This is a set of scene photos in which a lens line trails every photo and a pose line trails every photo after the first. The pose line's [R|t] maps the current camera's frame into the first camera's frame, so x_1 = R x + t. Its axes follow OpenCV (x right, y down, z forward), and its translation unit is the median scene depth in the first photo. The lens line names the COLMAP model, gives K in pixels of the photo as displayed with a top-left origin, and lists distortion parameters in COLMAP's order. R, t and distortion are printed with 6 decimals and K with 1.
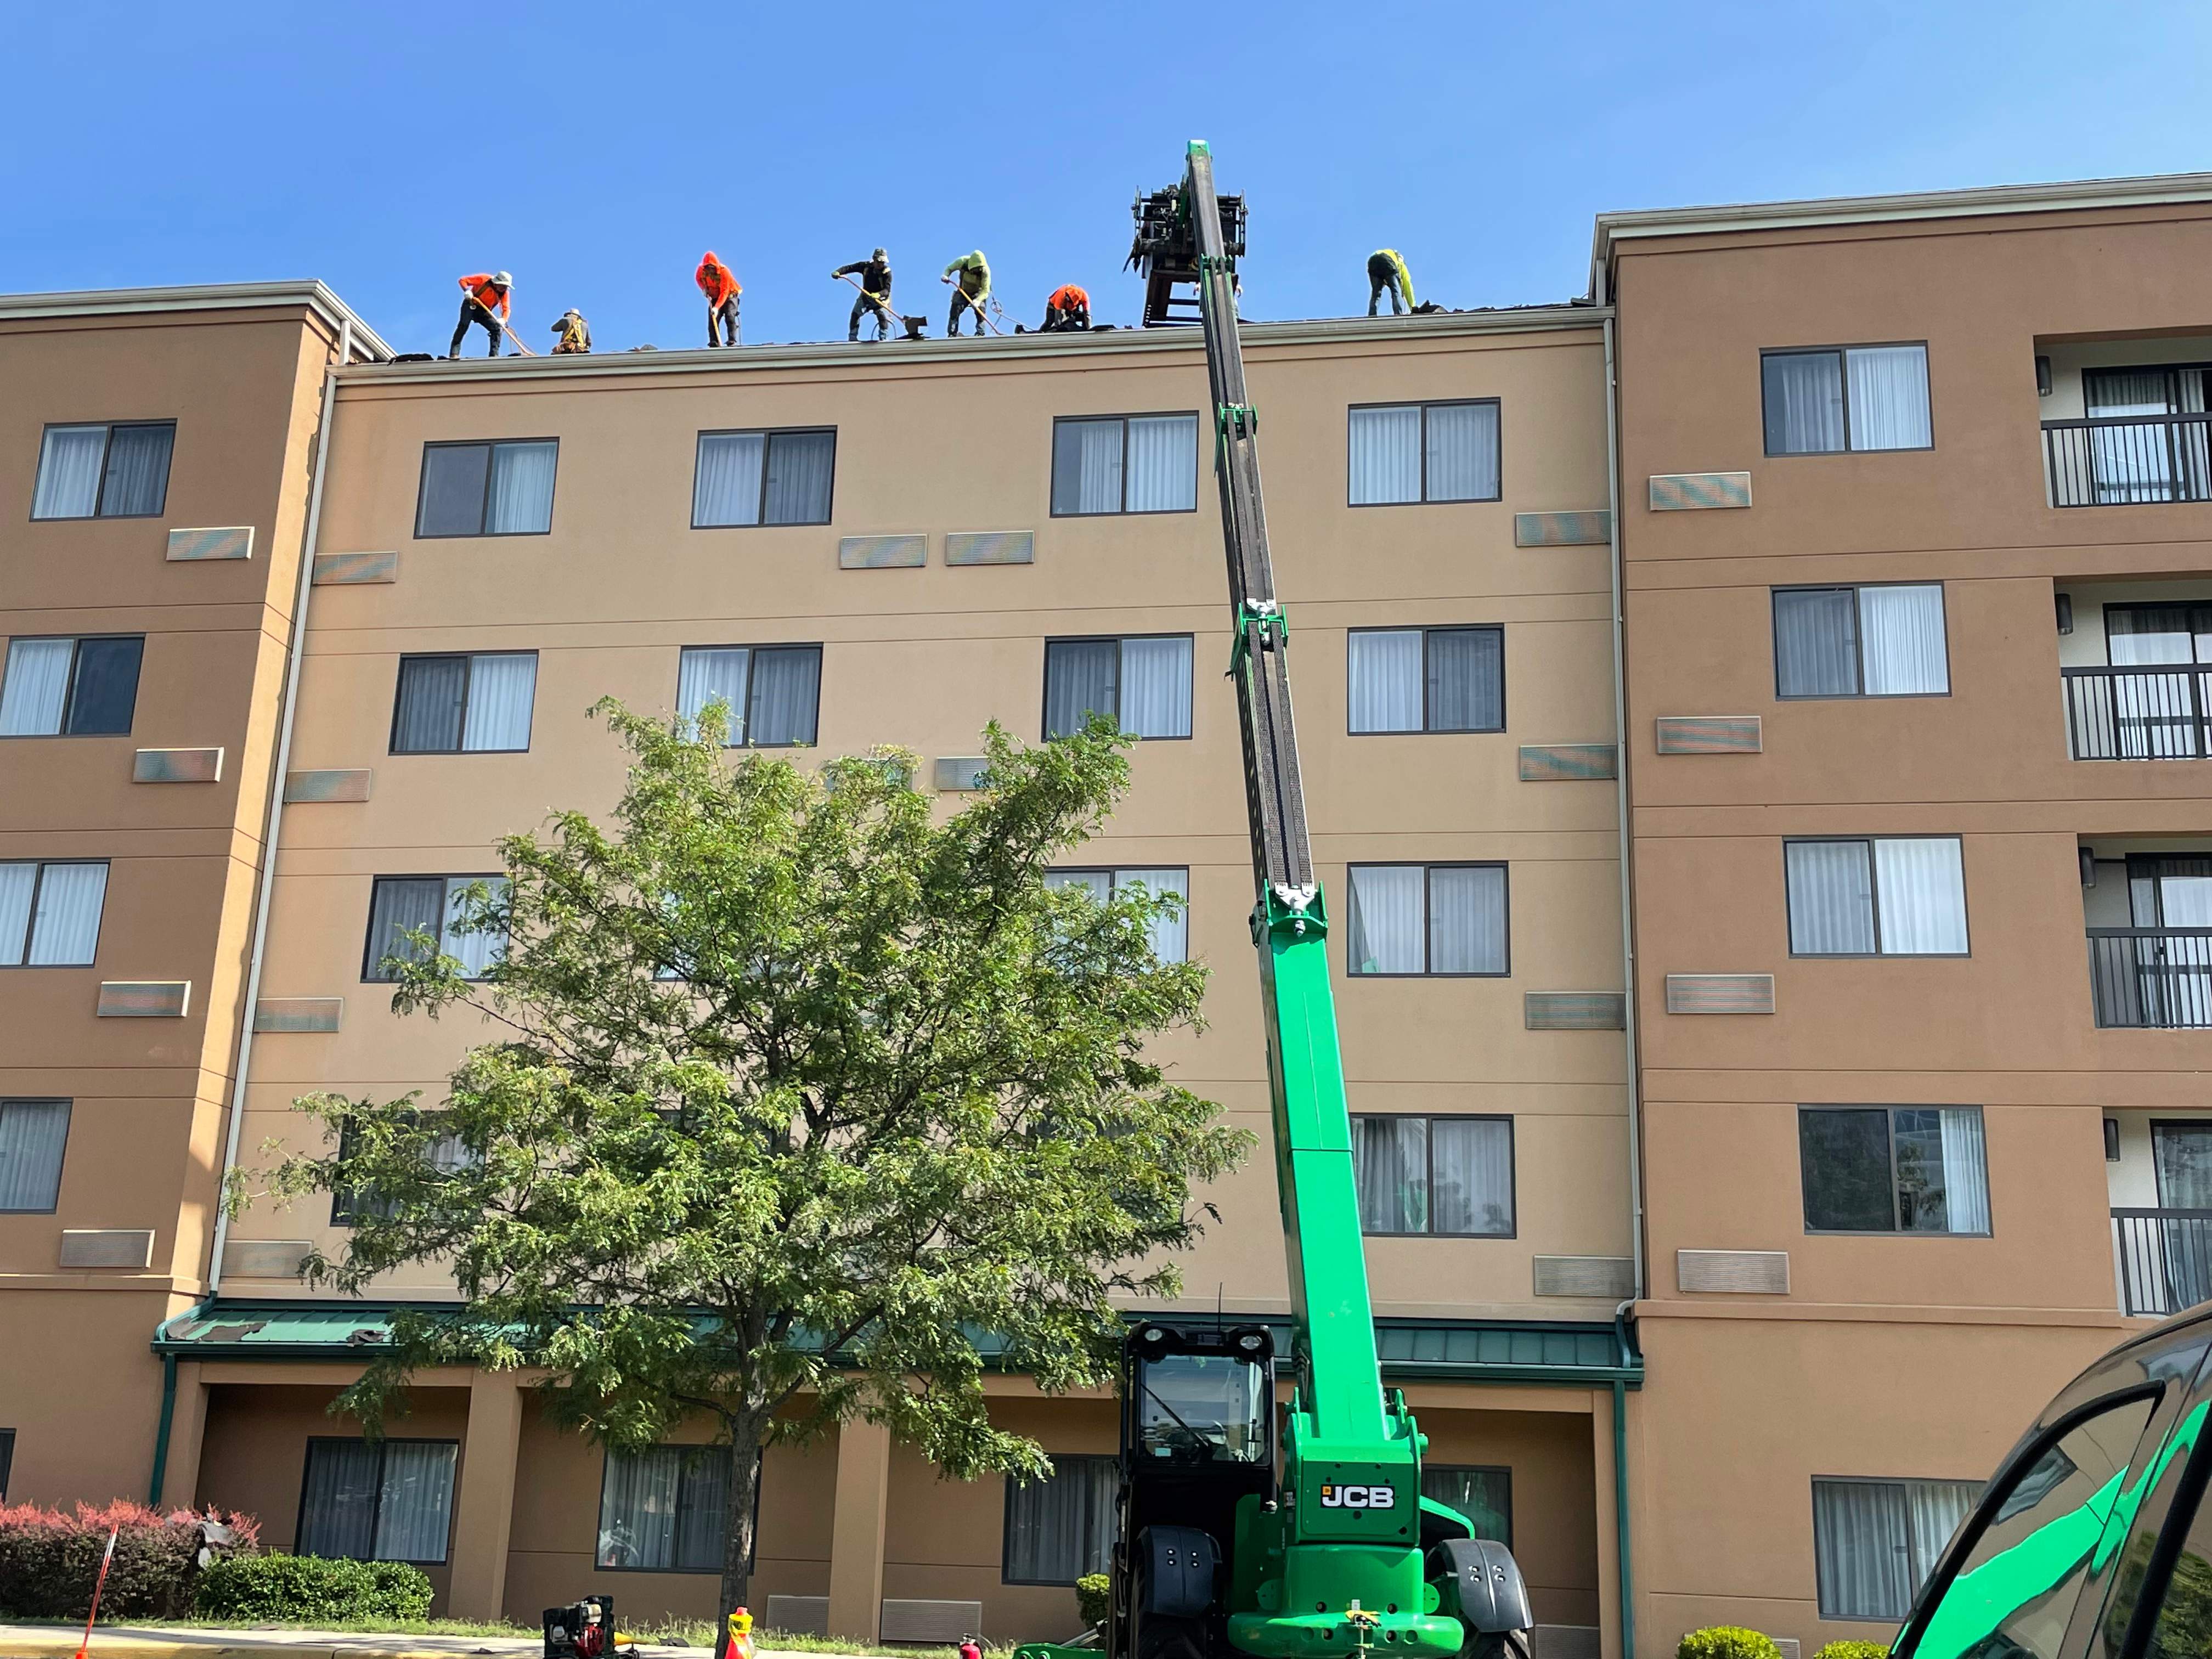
lens RADIAL K [[2388.5, 0, 1106.0], [0, 2388.5, 829.5], [0, 0, 1]] dist [0.006911, -0.003059]
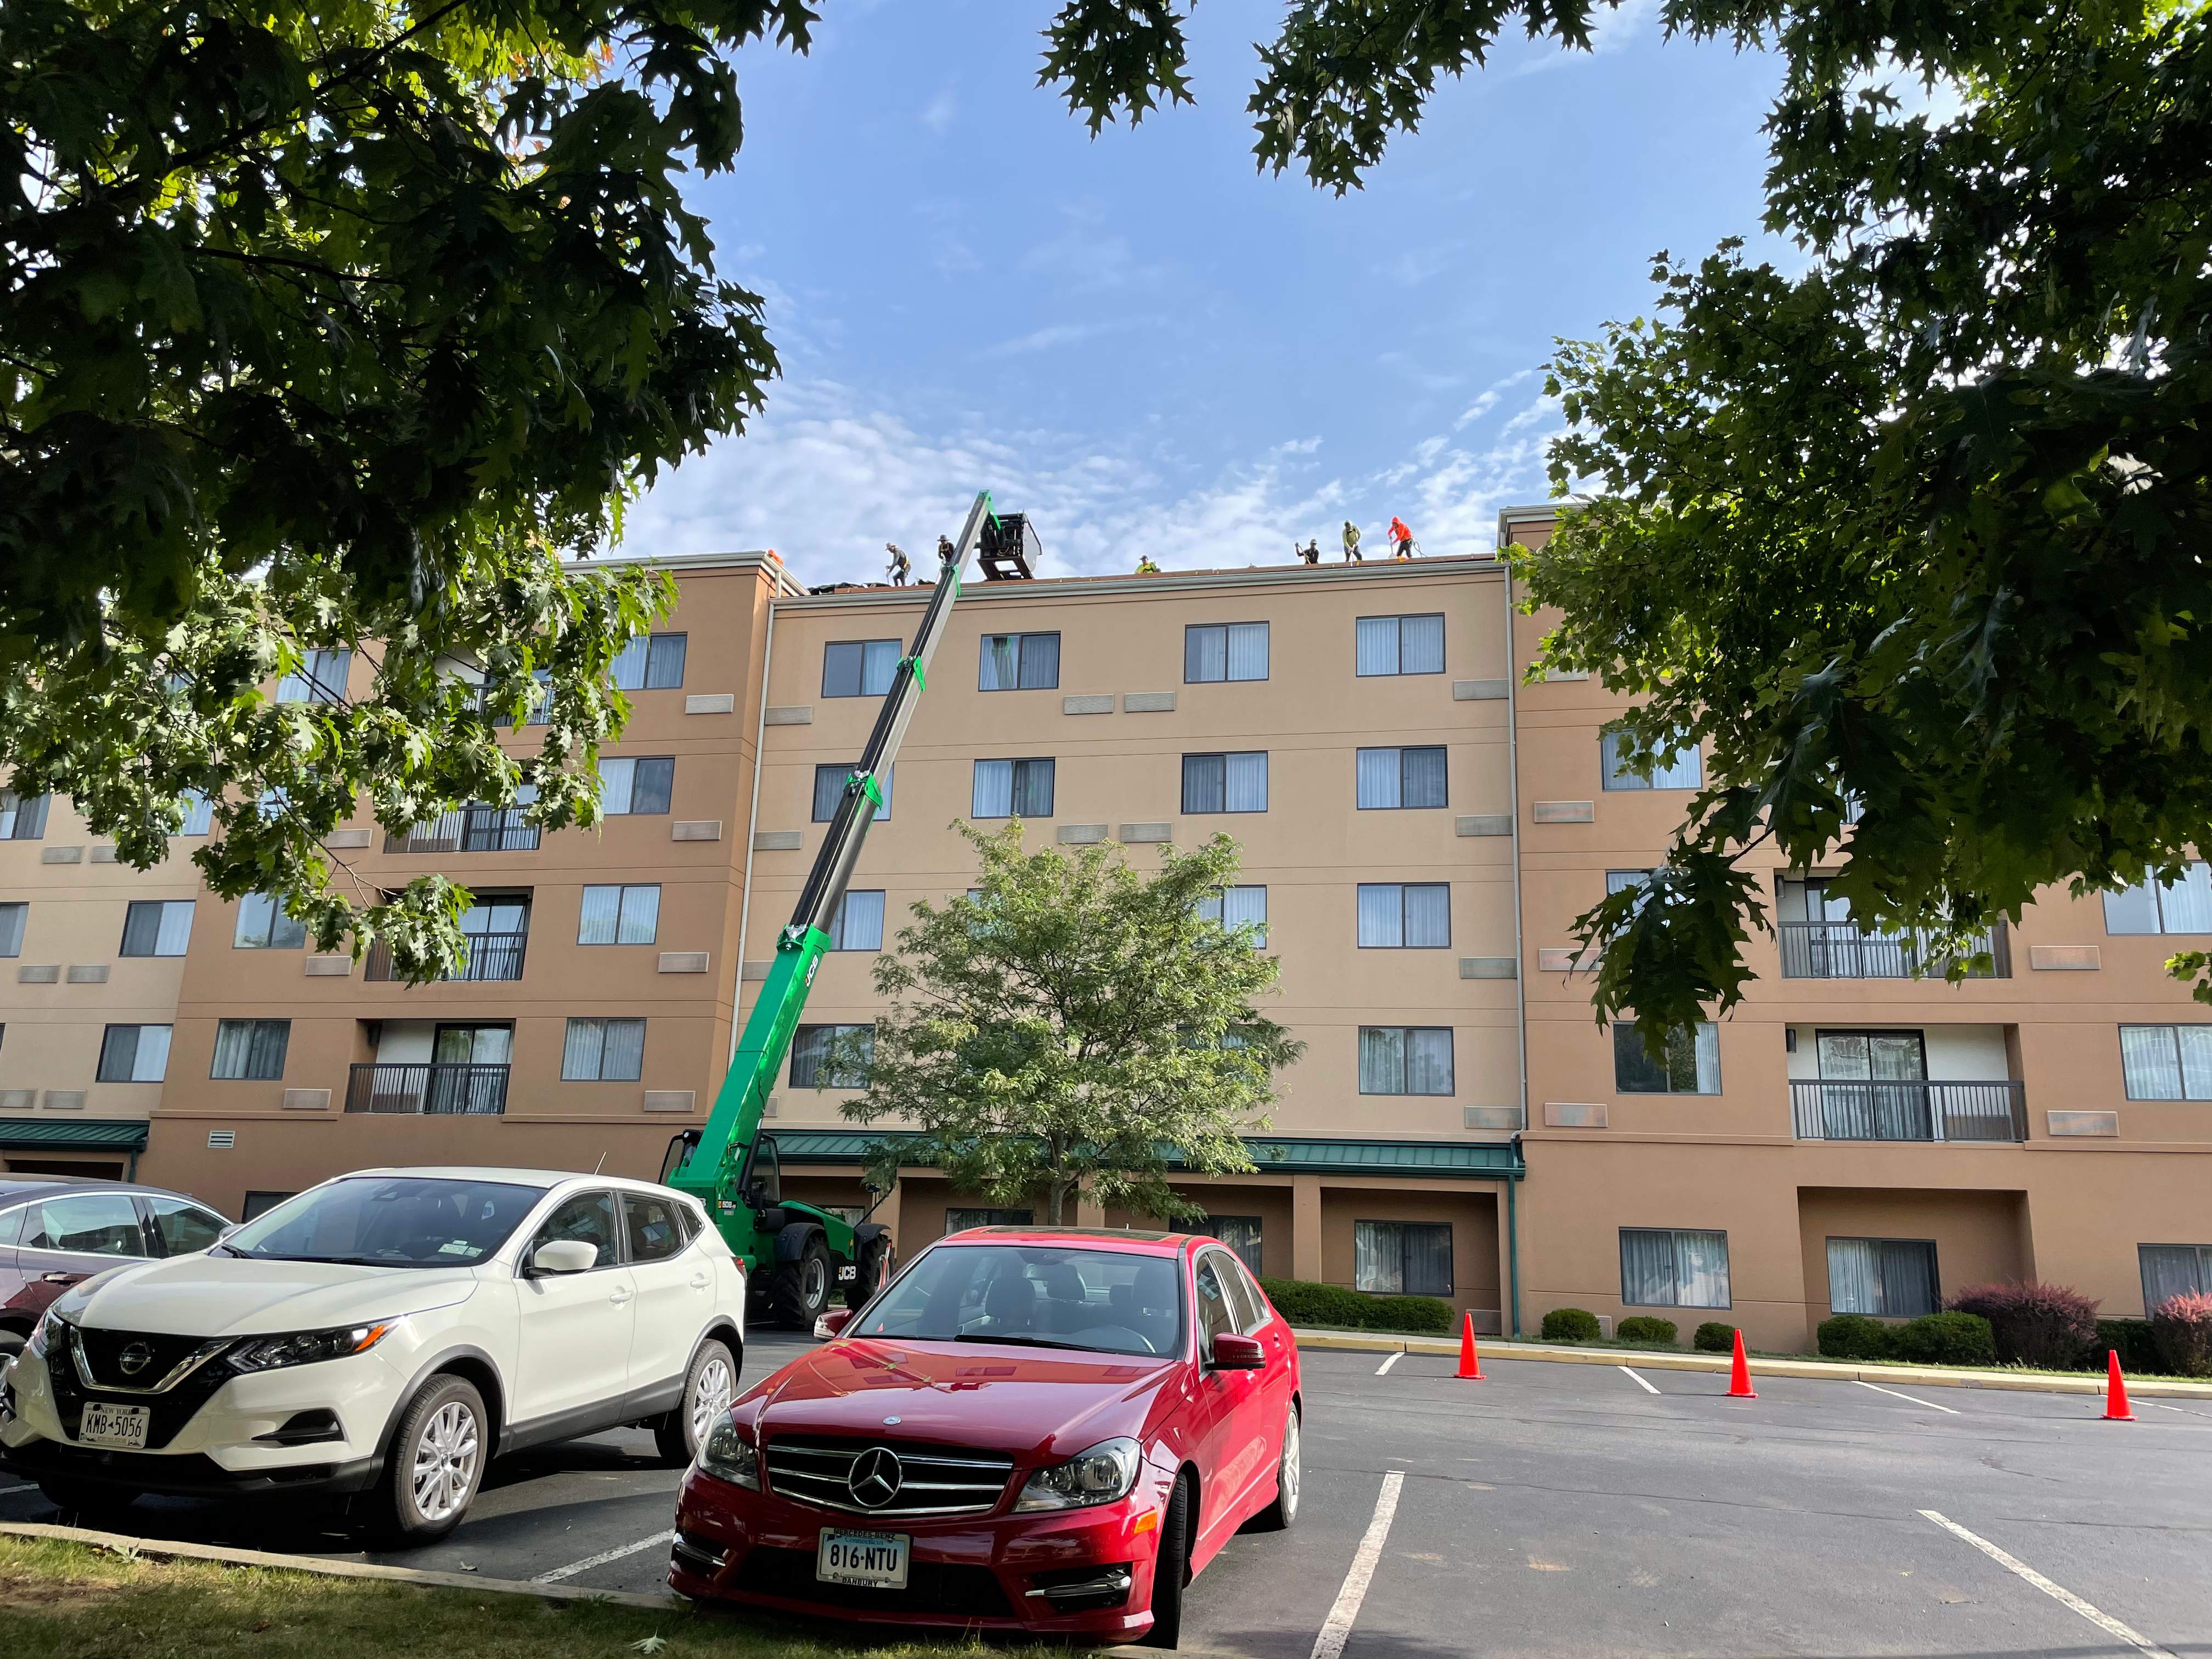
lens RADIAL K [[1849.5, 0, 1028.5], [0, 1849.5, 826.8], [0, 0, 1]] dist [-0.010817, -0.008465]
pose [[0.995726, -0.013083, -0.091430, -0.015610], [0.016203, 0.999308, 0.033476, -0.079433], [0.090929, -0.034814, 0.995249, -0.386554]]
